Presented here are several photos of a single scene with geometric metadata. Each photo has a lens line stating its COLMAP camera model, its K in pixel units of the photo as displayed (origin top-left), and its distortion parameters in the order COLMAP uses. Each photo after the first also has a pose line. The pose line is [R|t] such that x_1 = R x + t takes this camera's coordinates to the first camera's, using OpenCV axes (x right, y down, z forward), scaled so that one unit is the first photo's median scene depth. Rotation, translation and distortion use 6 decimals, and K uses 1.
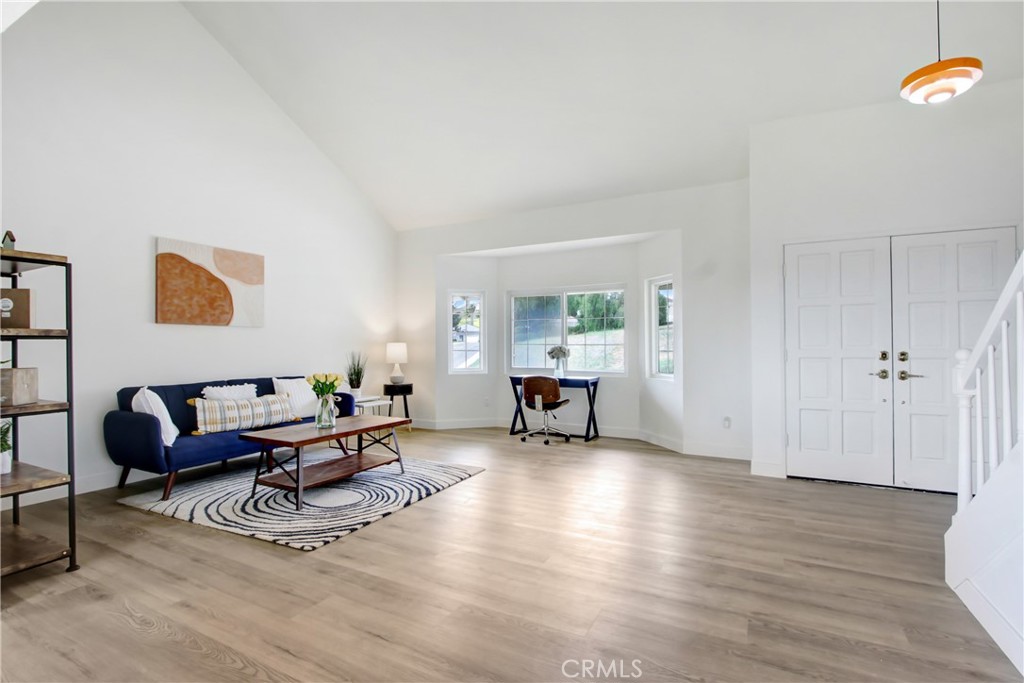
lens RADIAL K [[478.9, 0, 522.7], [0, 478.9, 337.6], [0, 0, 1]] dist [-0.016633, 0.000267]
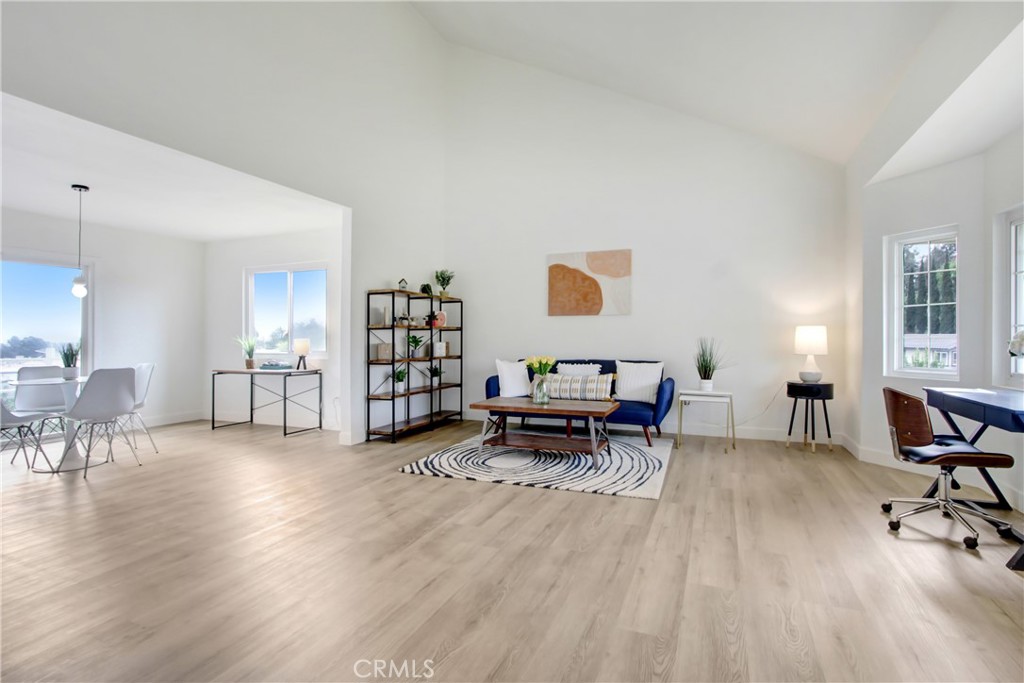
lens RADIAL K [[490.7, 0, 512.0], [0, 490.7, 341.5], [0, 0, 1]] dist [-0.034400, -0.000152]
pose [[0.085760, 0.014674, -0.996208, 0.626374], [0.021609, 0.999629, 0.016585, 0.017780], [0.996081, -0.022950, 0.085411, 0.714015]]
